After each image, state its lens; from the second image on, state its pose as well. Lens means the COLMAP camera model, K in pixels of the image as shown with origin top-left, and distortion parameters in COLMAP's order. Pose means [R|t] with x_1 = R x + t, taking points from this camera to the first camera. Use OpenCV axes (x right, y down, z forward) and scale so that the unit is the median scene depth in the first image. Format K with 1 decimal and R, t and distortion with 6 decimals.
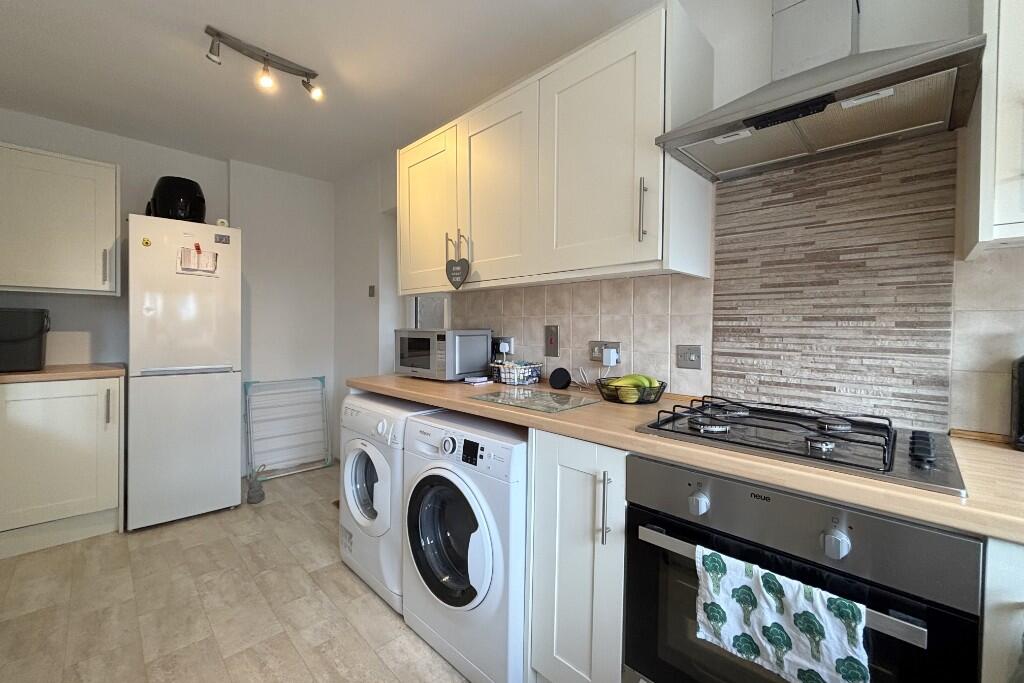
lens RADIAL K [[423.0, 0, 512.5], [0, 423.0, 334.8], [0, 0, 1]] dist [0.003548, -0.000628]
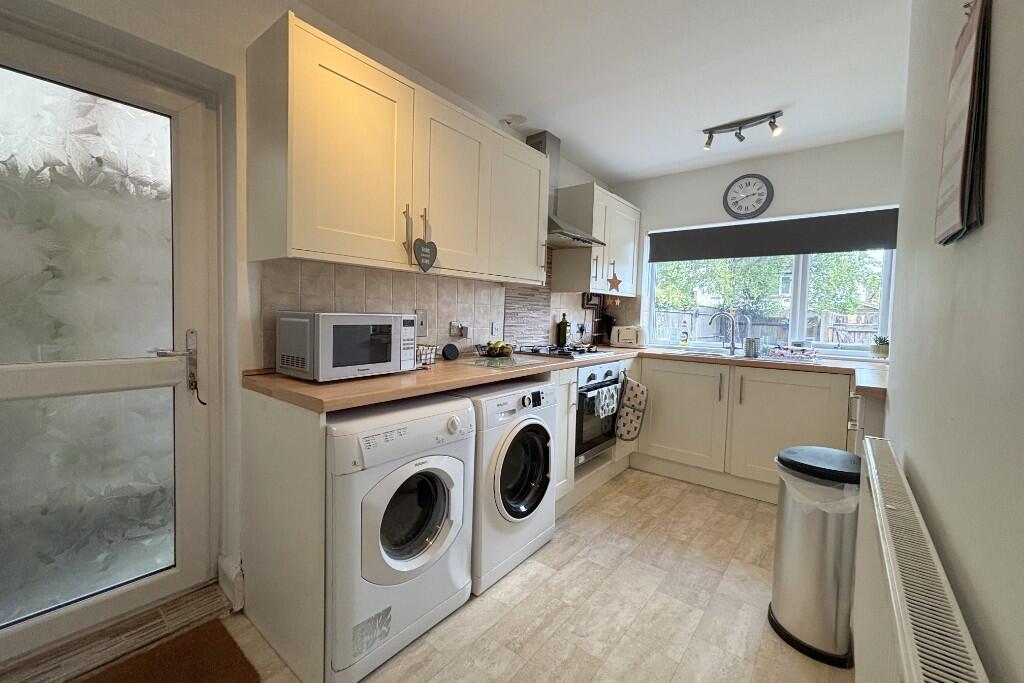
lens RADIAL K [[423.0, 0, 514.9], [0, 423.0, 336.9], [0, 0, 1]] dist [0.003548, -0.000628]
pose [[-0.121924, -0.060708, 0.990681, -1.253499], [-0.000744, 0.998133, 0.061073, -0.021136], [-0.992539, 0.006709, -0.121742, 1.027405]]
